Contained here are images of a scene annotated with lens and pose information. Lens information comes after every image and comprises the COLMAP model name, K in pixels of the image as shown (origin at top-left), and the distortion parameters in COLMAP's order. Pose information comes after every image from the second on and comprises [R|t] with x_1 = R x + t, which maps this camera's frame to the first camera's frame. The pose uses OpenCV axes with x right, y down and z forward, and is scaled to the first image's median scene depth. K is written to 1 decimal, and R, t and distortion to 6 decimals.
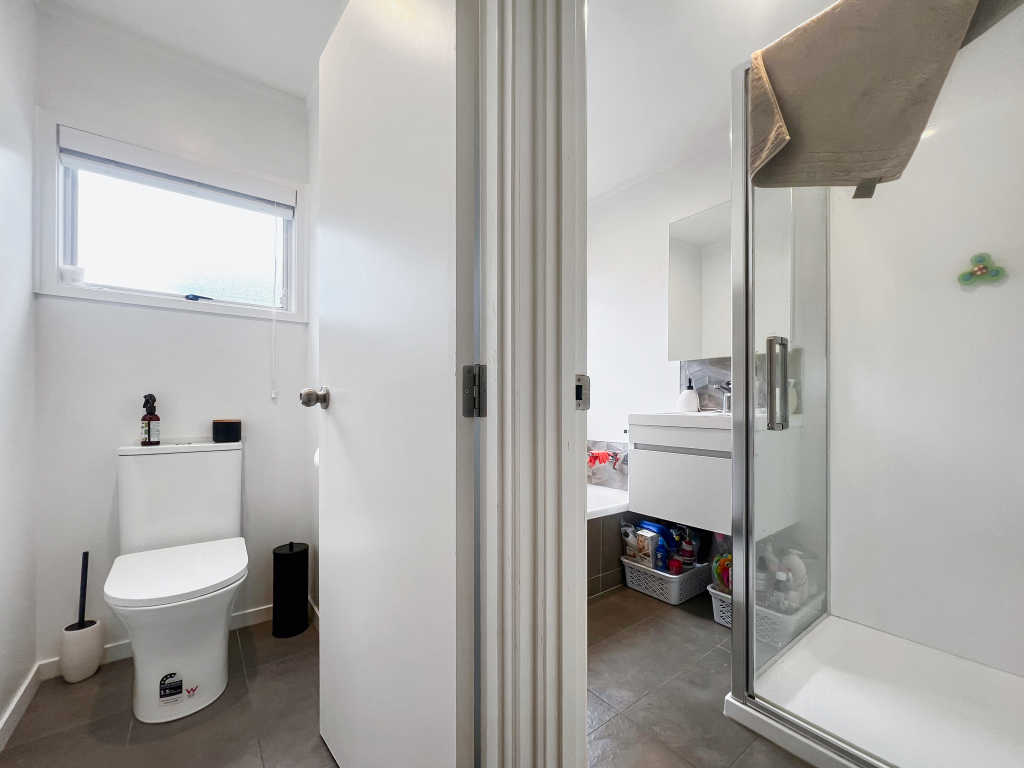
lens RADIAL K [[418.4, 0, 516.2], [0, 418.4, 400.2], [0, 0, 1]] dist [-0.000905, 0.000002]
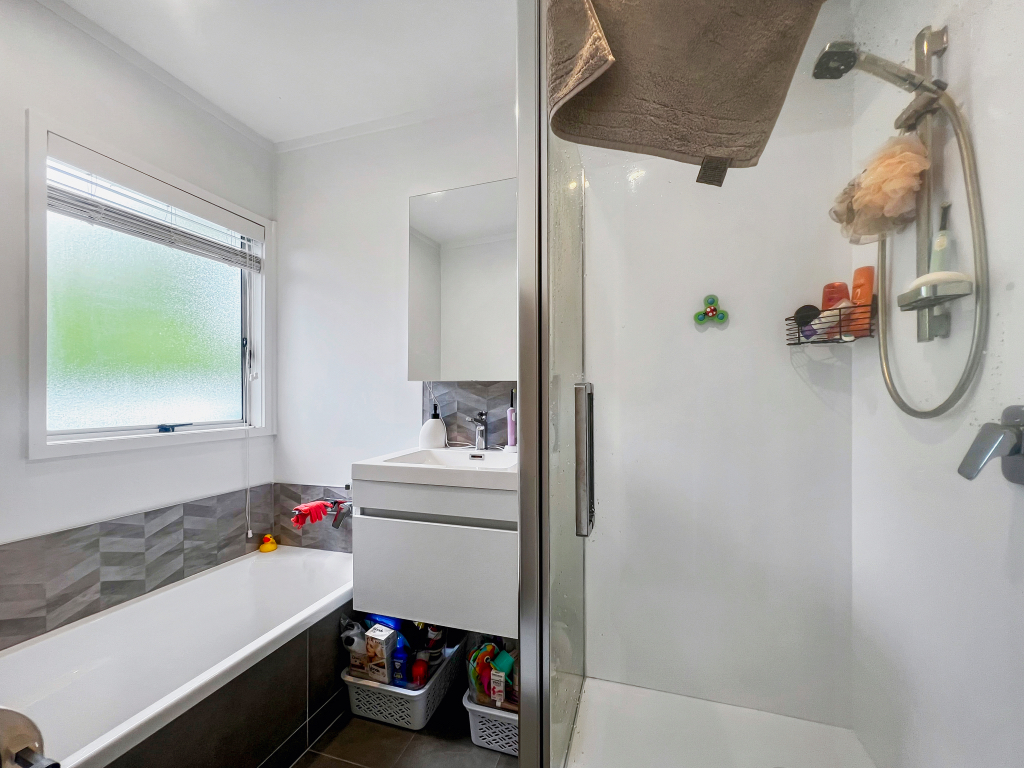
lens RADIAL K [[418.4, 0, 516.2], [0, 418.4, 400.2], [0, 0, 1]] dist [-0.000905, 0.000002]
pose [[0.816622, -0.005485, 0.577147, 0.100342], [-0.000580, 0.999947, 0.010324, -0.075287], [-0.577173, -0.008766, 0.816575, 0.312156]]
